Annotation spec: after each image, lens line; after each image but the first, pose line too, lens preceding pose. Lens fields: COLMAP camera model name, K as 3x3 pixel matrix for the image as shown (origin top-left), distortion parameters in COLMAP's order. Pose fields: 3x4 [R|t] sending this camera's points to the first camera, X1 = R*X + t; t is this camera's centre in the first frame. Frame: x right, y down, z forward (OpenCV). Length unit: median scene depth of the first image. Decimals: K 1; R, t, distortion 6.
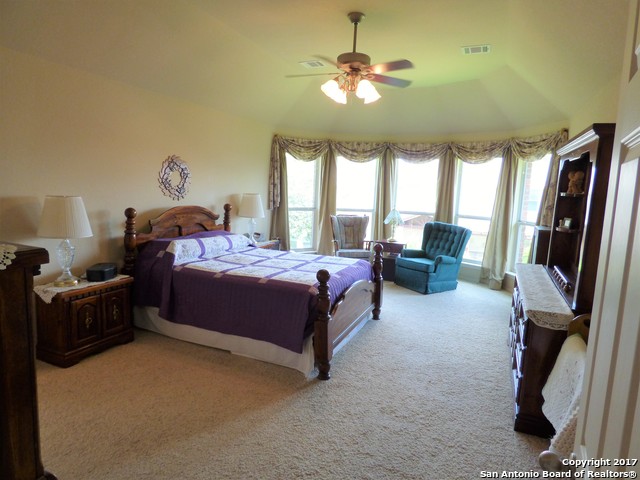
lens RADIAL K [[389.8, 0, 325.6], [0, 389.8, 239.3], [0, 0, 1]] dist [-0.020622, 0.002165]
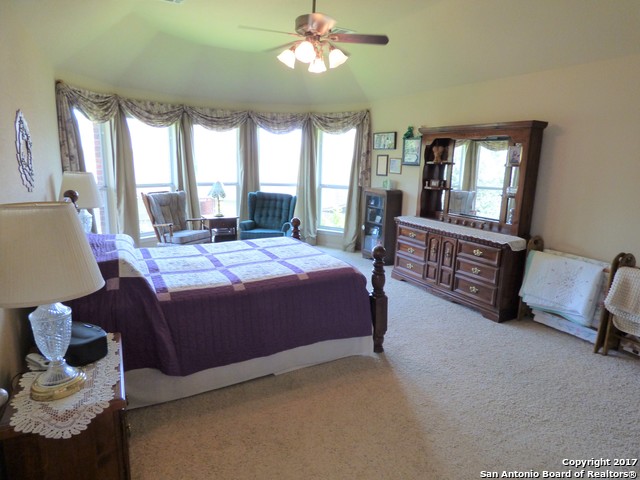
lens RADIAL K [[389.8, 0, 325.6], [0, 389.8, 239.3], [0, 0, 1]] dist [-0.020622, 0.002165]
pose [[0.609481, -0.177742, 0.772619, -0.411347], [0.107746, 0.984073, 0.141392, -0.046105], [-0.785445, -0.002929, 0.618925, 0.233910]]
